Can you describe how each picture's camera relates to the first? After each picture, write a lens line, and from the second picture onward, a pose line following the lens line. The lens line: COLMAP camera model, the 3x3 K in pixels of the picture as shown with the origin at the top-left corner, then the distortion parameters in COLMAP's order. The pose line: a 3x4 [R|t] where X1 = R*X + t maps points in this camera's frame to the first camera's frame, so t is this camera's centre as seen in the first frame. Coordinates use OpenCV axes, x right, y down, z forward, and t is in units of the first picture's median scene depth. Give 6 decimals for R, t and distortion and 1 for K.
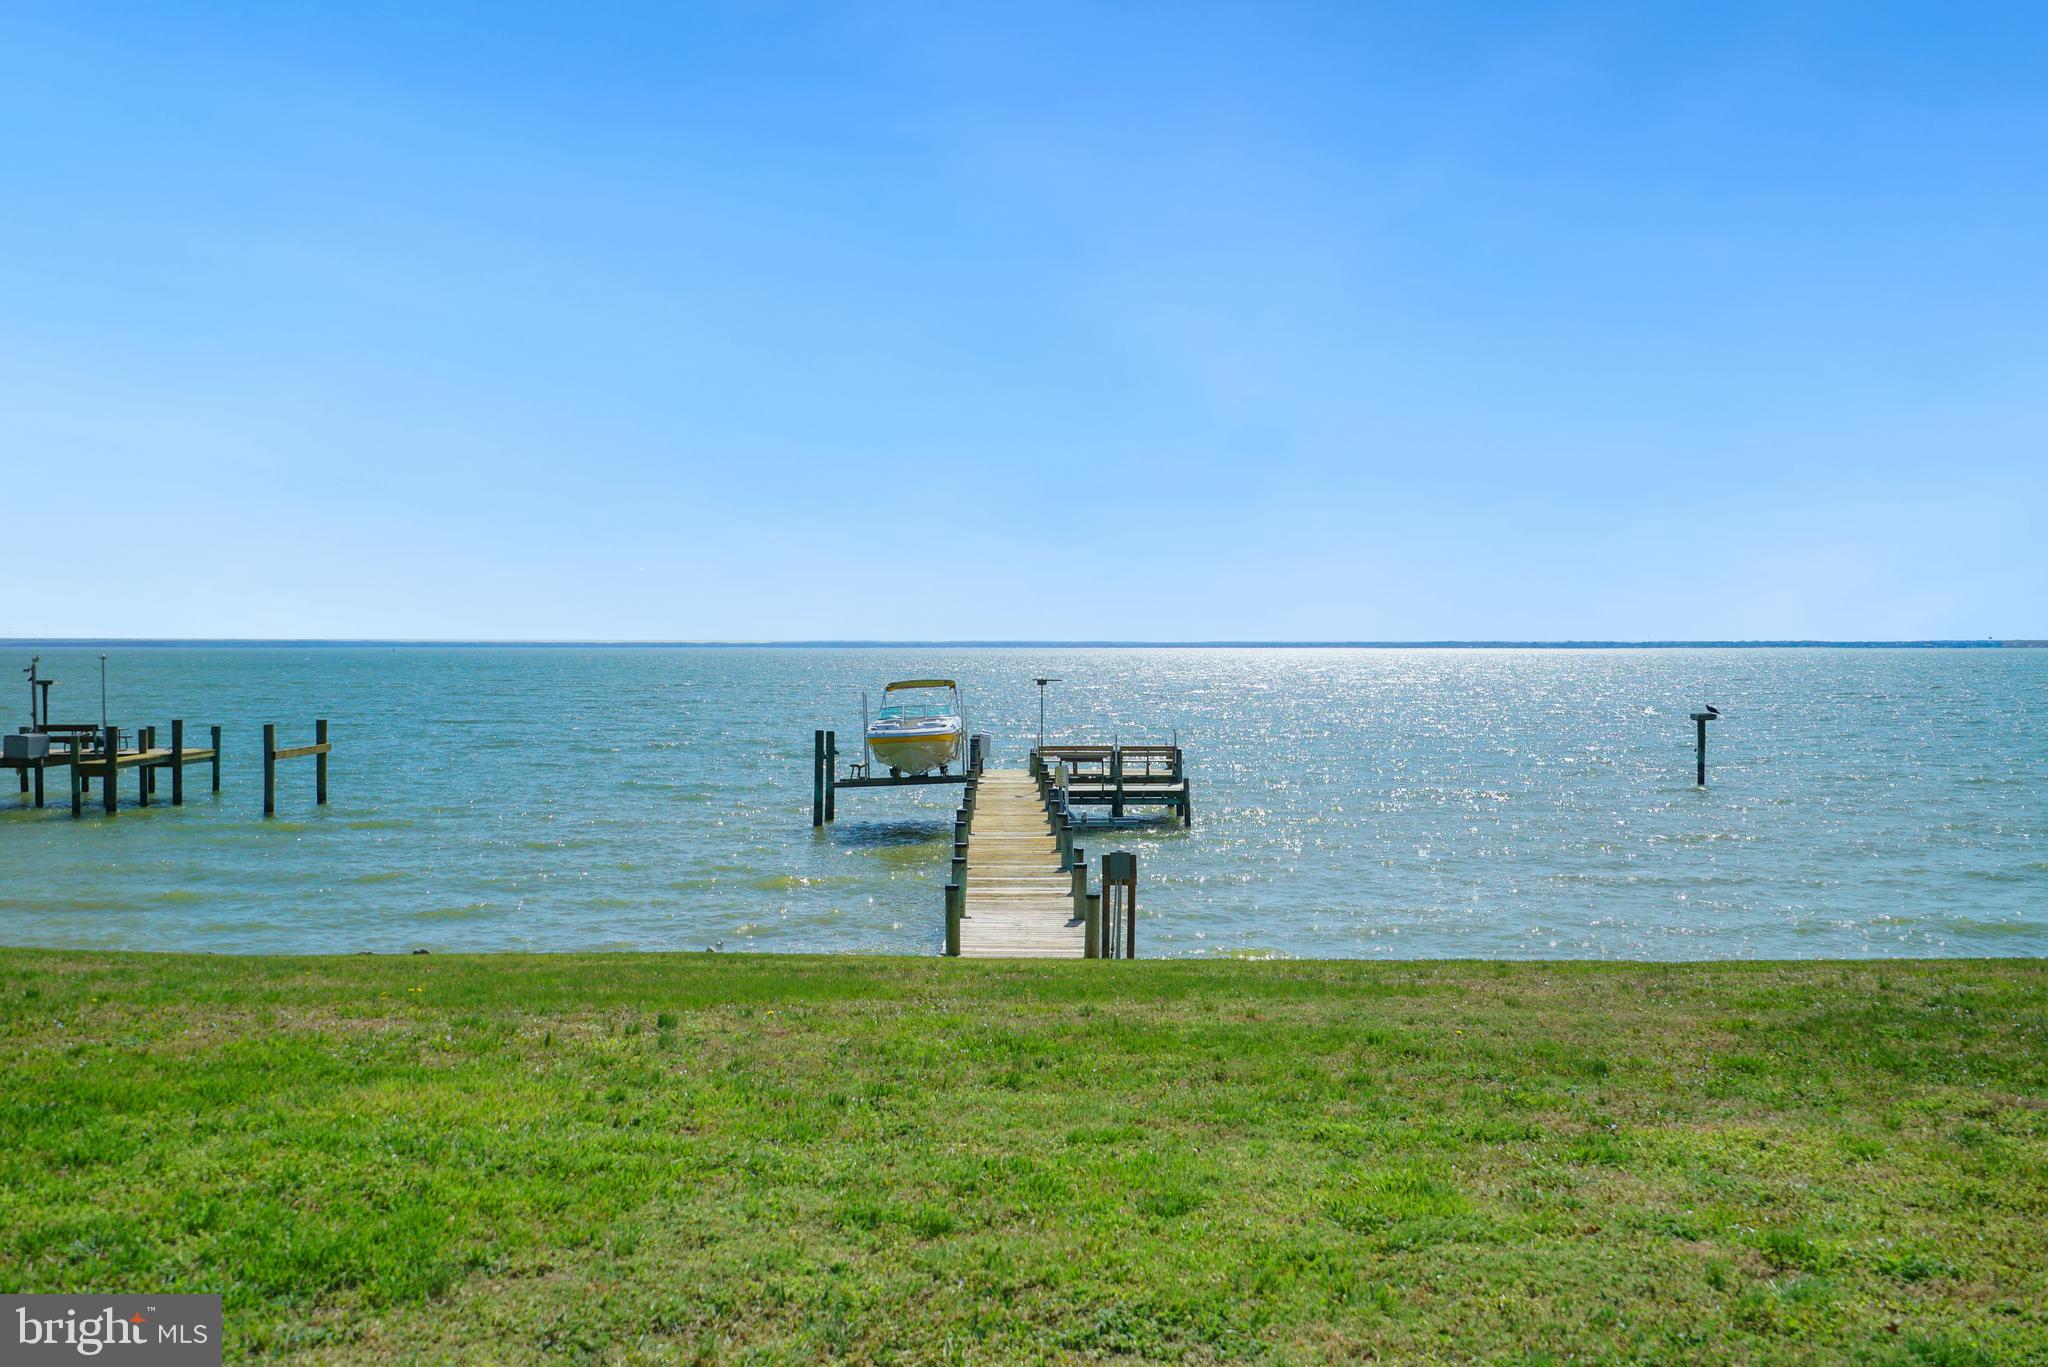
lens RADIAL K [[2037.2, 0, 1004.9], [0, 2037.2, 683.8], [0, 0, 1]] dist [0.090918, 0.000000]
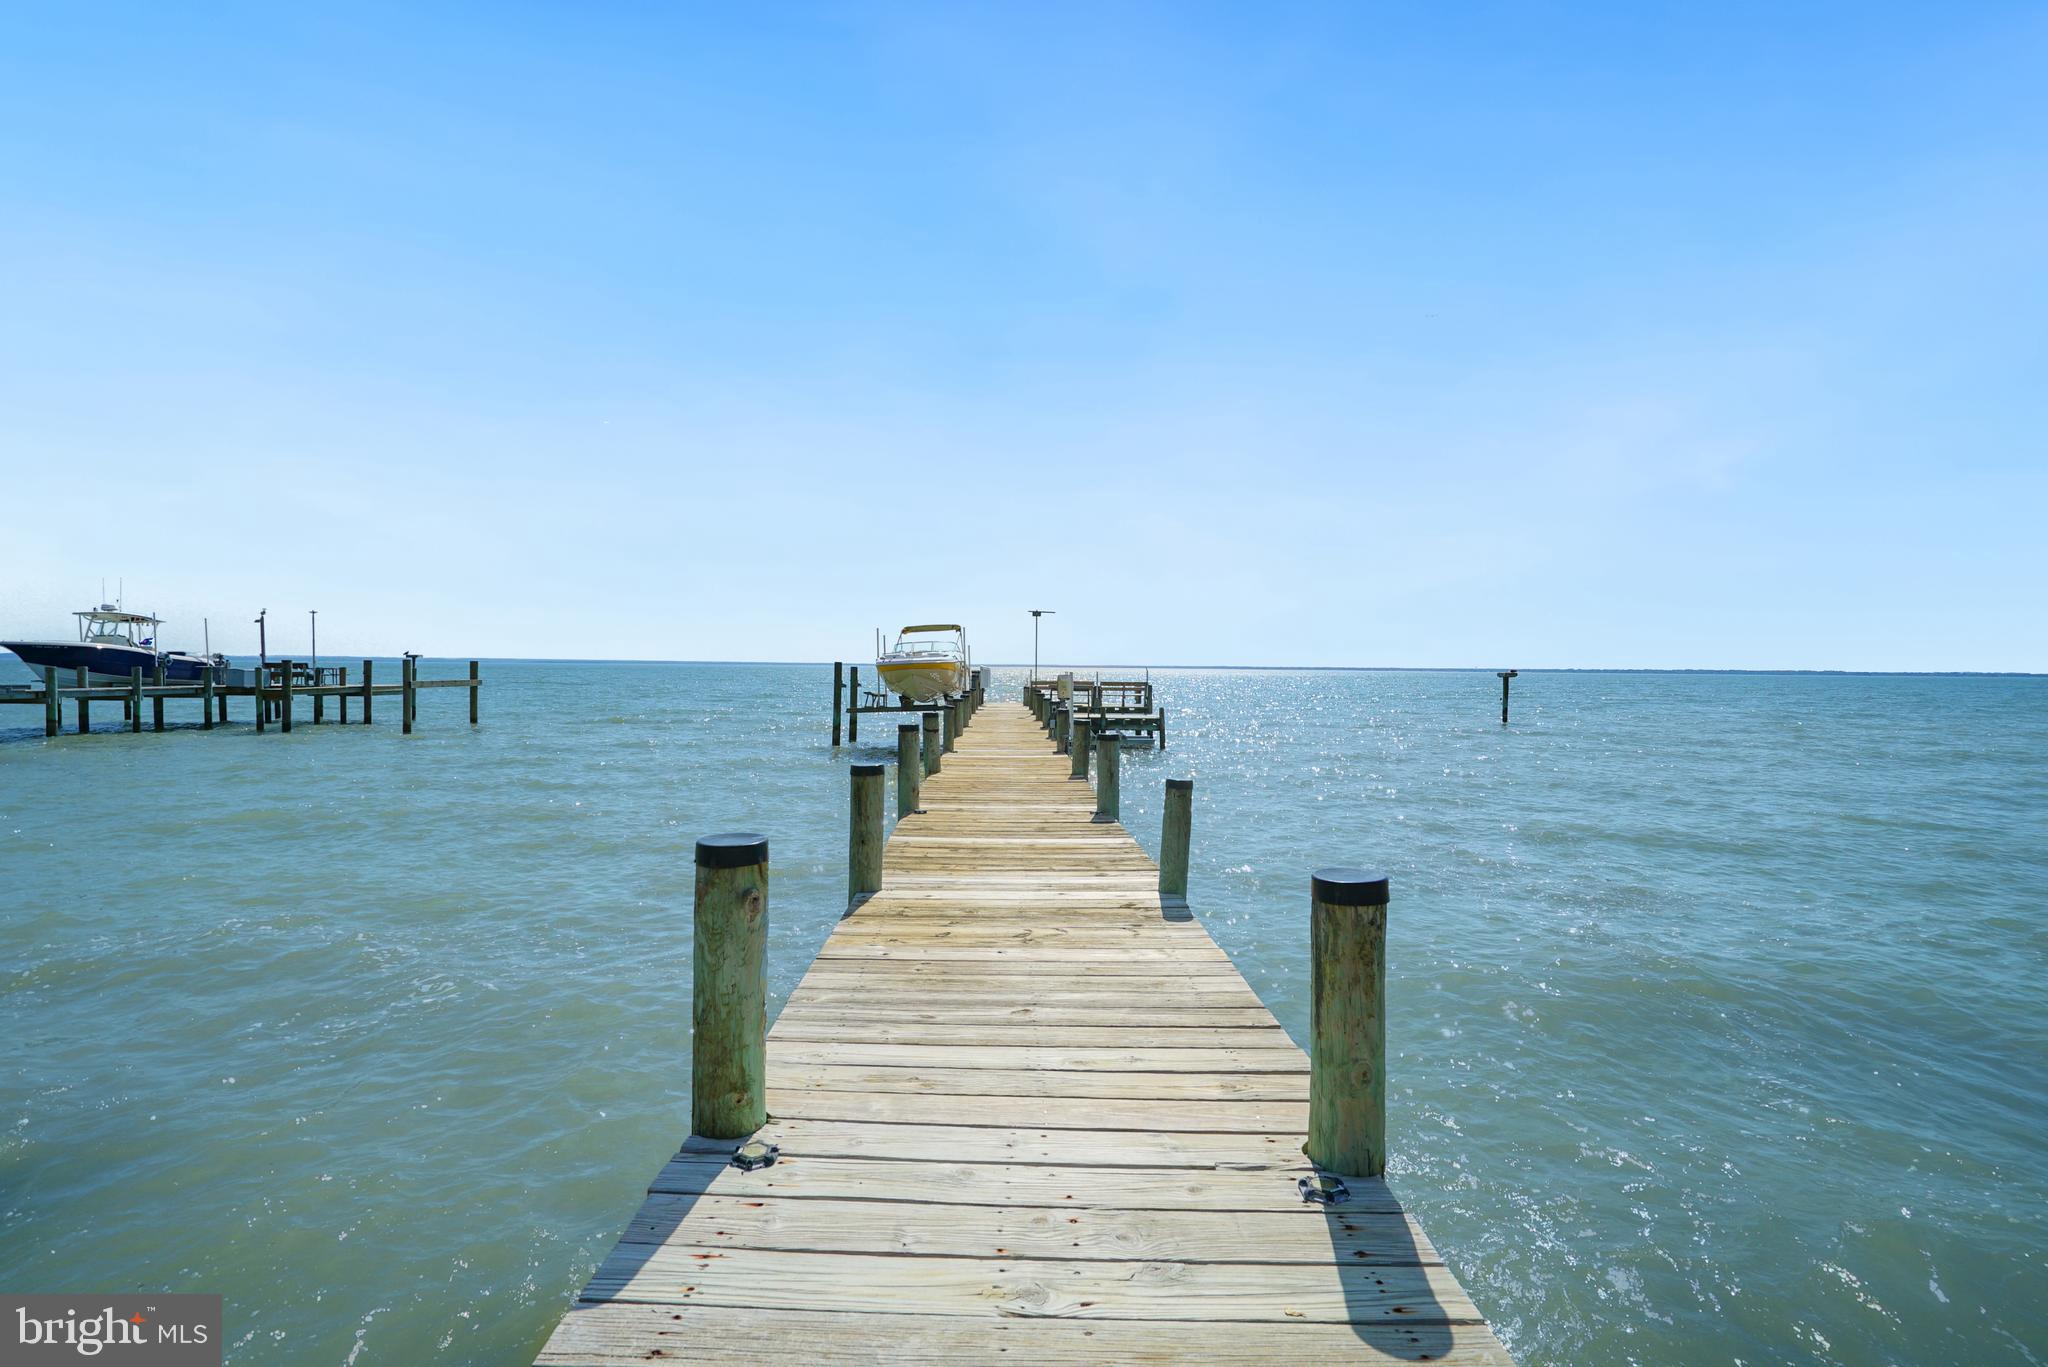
lens RADIAL K [[976.3, 0, 1027.4], [0, 976.3, 683.1], [0, 0, 1]] dist [-0.037410, 0.013310]
pose [[0.999689, 0.010580, 0.022567, 0.001822], [-0.010509, 0.999939, -0.003264, 0.033546], [-0.022600, 0.003025, 0.999740, 0.437737]]
